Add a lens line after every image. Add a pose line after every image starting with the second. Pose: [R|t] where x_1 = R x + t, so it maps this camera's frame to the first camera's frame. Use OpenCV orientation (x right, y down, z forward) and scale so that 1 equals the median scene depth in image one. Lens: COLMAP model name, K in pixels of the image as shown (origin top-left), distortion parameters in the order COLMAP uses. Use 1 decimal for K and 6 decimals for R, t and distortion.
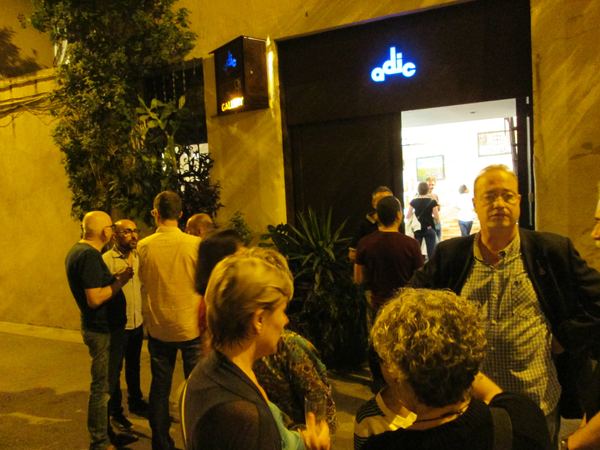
lens RADIAL K [[516.1, 0, 302.3], [0, 516.1, 226.5], [0, 0, 1]] dist [-0.001864, -0.048829]
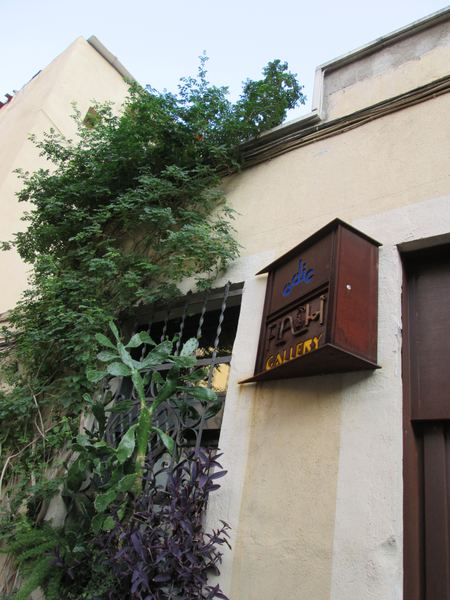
lens RADIAL K [[516.1, 0, 225.0], [0, 516.1, 298.4], [0, 0, 1]] dist [-0.001864, -0.048829]
pose [[0.969309, 0.126896, -0.210564, -0.099366], [-0.219357, 0.833146, -0.507692, -0.031181], [0.111007, 0.538299, 0.835411, 0.561248]]
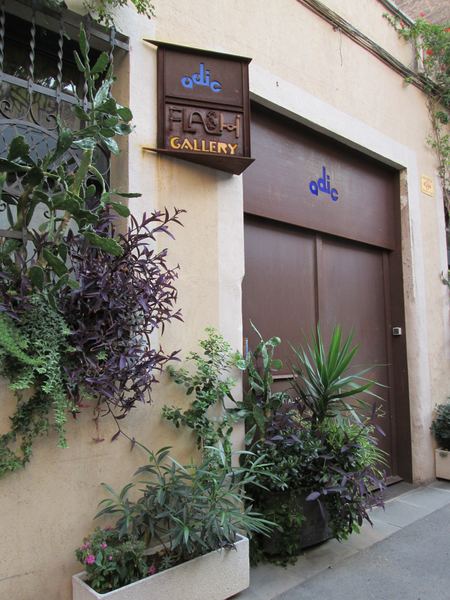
lens RADIAL K [[516.1, 0, 225.2], [0, 516.1, 298.7], [0, 0, 1]] dist [-0.001864, -0.048829]
pose [[0.300989, 0.138317, 0.943543, -0.634545], [0.050640, 0.985711, -0.160652, 0.031722], [-0.952282, 0.096136, 0.289684, 0.786631]]
